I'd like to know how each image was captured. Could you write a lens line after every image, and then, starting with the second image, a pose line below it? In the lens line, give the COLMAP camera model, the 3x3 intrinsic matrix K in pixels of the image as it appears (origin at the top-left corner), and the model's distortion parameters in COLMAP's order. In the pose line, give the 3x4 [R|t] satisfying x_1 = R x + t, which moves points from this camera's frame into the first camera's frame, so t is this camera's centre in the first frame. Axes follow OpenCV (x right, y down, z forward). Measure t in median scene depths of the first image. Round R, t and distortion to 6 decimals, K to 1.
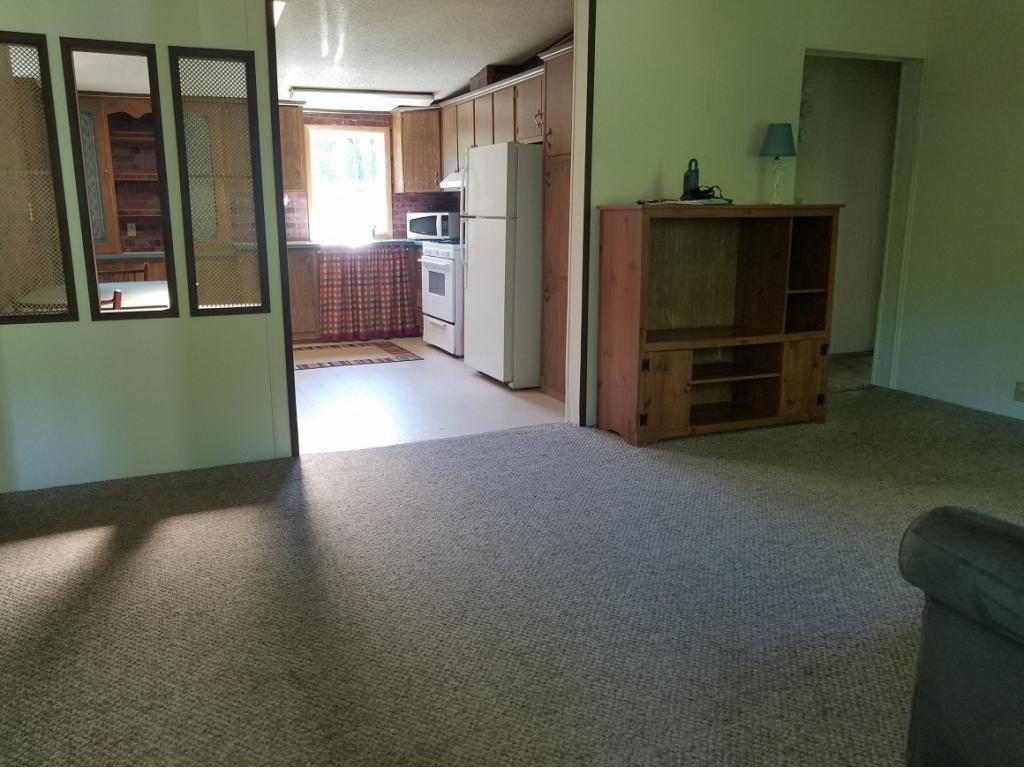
lens RADIAL K [[796.6, 0, 484.4], [0, 796.6, 382.8], [0, 0, 1]] dist [-0.038577, -0.000277]
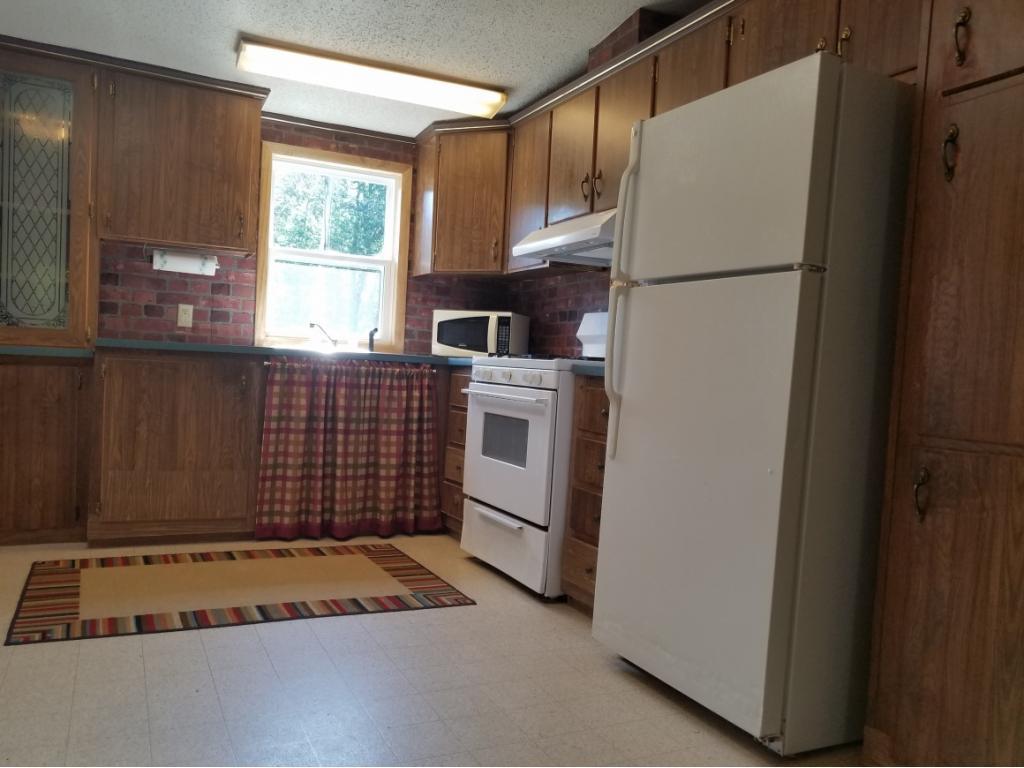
lens RADIAL K [[794.8, 0, 510.8], [0, 794.8, 415.1], [0, 0, 1]] dist [-0.031696, 0.006947]
pose [[0.995704, 0.057439, 0.072619, -0.083794], [-0.045822, 0.987229, -0.152575, -0.059372], [-0.080456, 0.148592, 0.985620, 0.473343]]
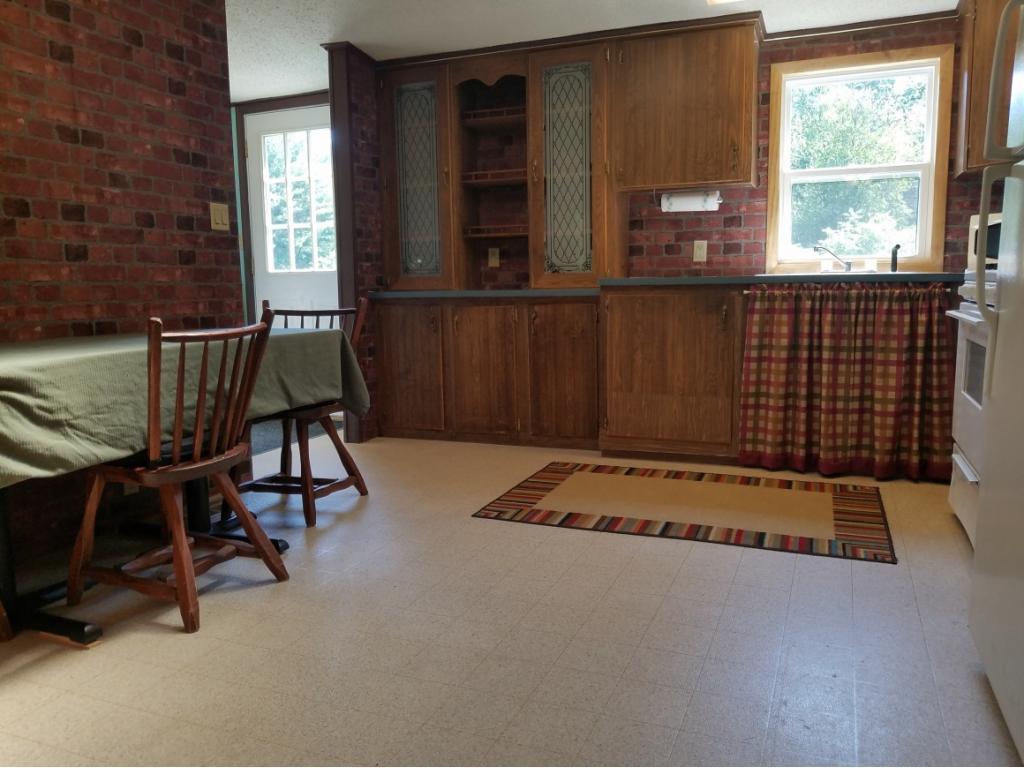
lens RADIAL K [[789.8, 0, 498.2], [0, 789.8, 382.4], [0, 0, 1]] dist [-0.008272, -0.004043]
pose [[0.701979, 0.086416, -0.706936, 0.043726], [-0.142311, 0.989613, -0.020343, -0.071385], [0.697835, 0.114885, 0.706985, 0.515403]]
